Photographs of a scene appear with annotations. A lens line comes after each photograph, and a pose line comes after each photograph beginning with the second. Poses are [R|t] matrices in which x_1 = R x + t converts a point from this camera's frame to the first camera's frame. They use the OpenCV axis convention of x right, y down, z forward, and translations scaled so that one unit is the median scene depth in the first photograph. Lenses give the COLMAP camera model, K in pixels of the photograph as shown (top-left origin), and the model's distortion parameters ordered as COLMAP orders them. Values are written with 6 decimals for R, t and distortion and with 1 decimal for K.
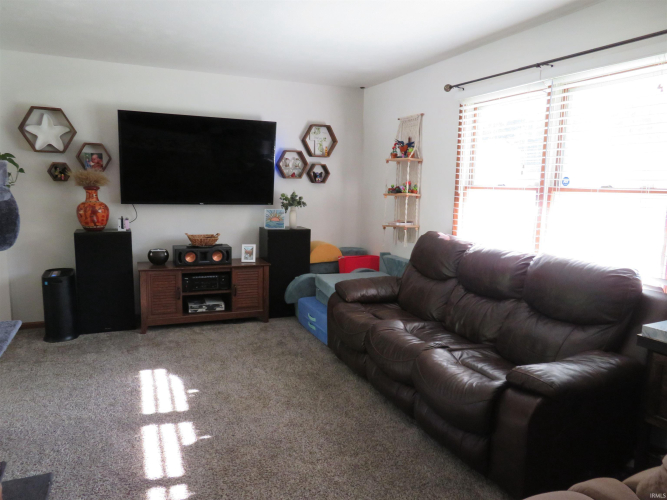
lens RADIAL K [[475.0, 0, 334.4], [0, 475.0, 251.5], [0, 0, 1]] dist [-0.001265, -0.003275]
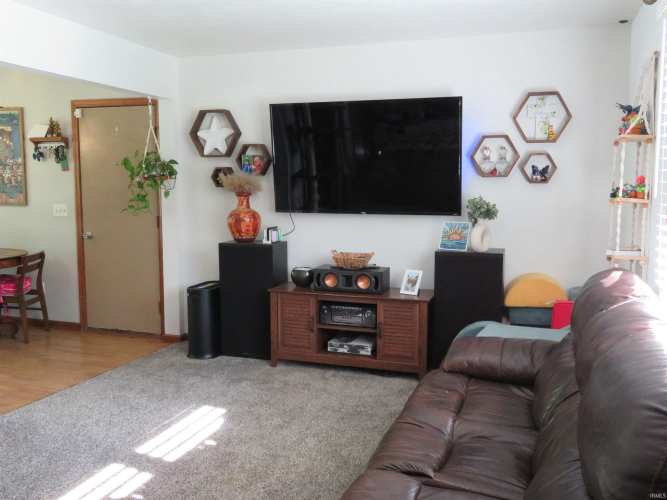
lens RADIAL K [[626.2, 0, 332.6], [0, 626.2, 246.7], [0, 0, 1]] dist [0.007603, 0.000000]
pose [[0.738677, 0.046941, -0.672423, 0.401953], [-0.079279, 0.996699, -0.017512, -0.026400], [0.669381, 0.066245, 0.739960, 0.236132]]
